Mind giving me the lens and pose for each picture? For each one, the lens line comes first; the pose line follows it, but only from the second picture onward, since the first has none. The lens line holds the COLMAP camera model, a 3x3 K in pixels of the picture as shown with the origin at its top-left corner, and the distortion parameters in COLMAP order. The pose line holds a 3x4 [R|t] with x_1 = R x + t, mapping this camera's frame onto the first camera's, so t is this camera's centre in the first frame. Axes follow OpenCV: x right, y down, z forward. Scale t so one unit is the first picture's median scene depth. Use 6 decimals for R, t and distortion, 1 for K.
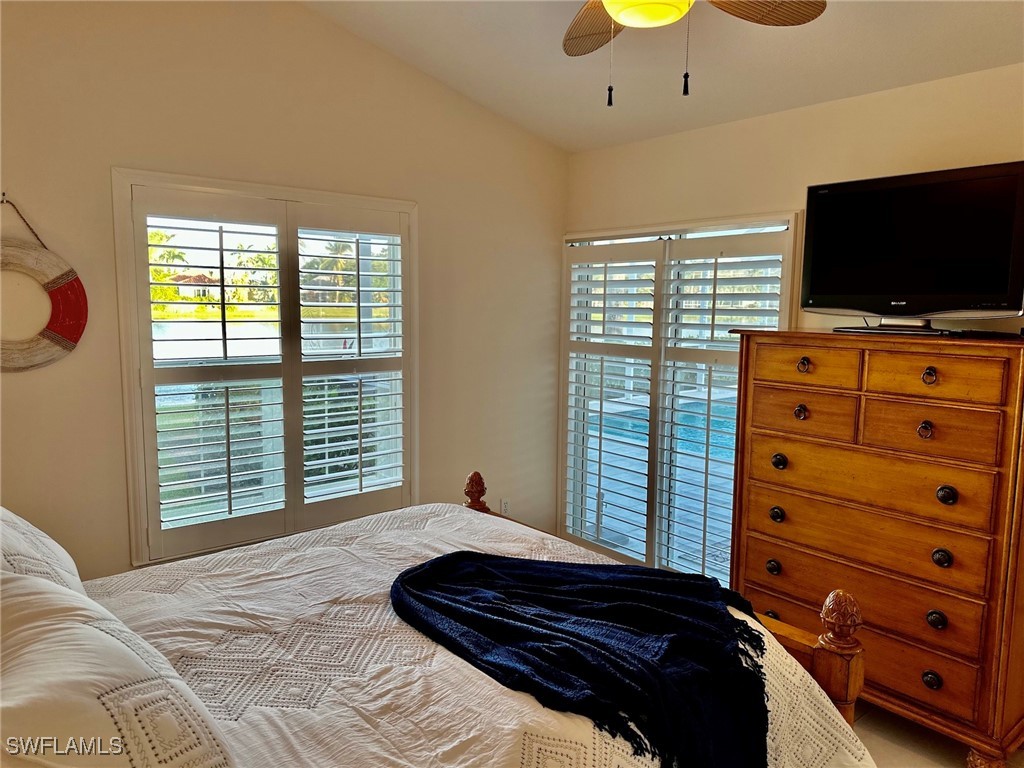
lens RADIAL K [[743.8, 0, 507.5], [0, 743.8, 400.7], [0, 0, 1]] dist [0.100304, -0.128720]
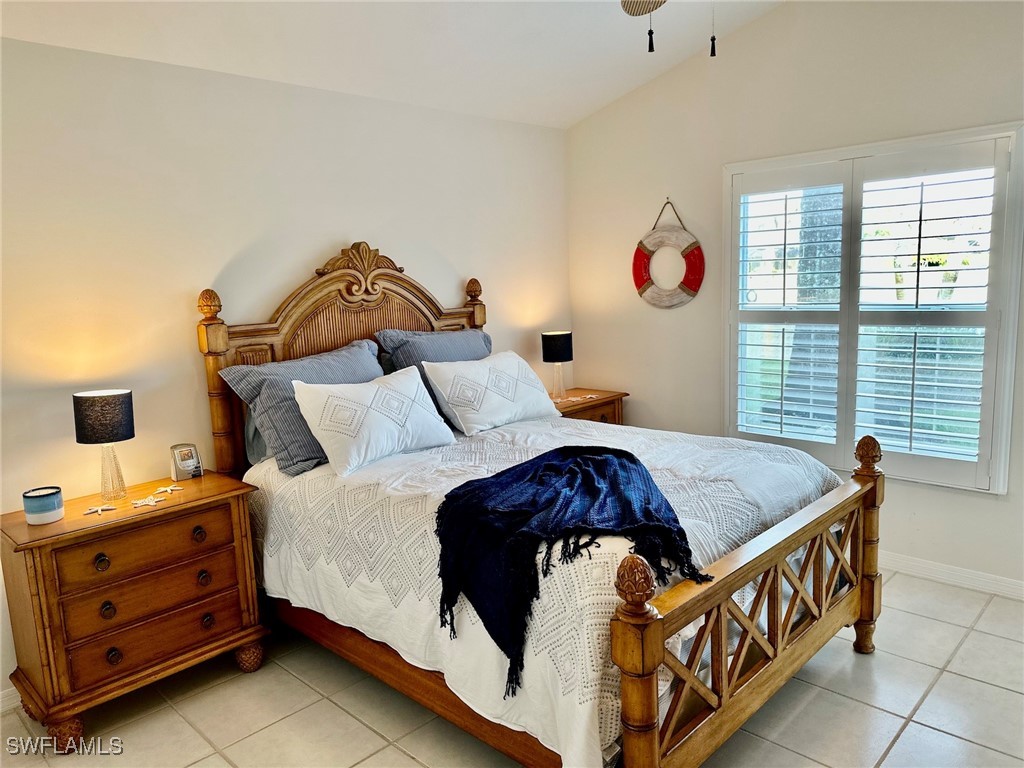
lens RADIAL K [[743.8, 0, 507.5], [0, 743.8, 400.7], [0, 0, 1]] dist [0.100304, -0.128720]
pose [[0.102962, 0.151972, -0.983007, 0.808104], [-0.095708, 0.985188, 0.142285, -0.034975], [0.990070, 0.079432, 0.115982, 0.440054]]
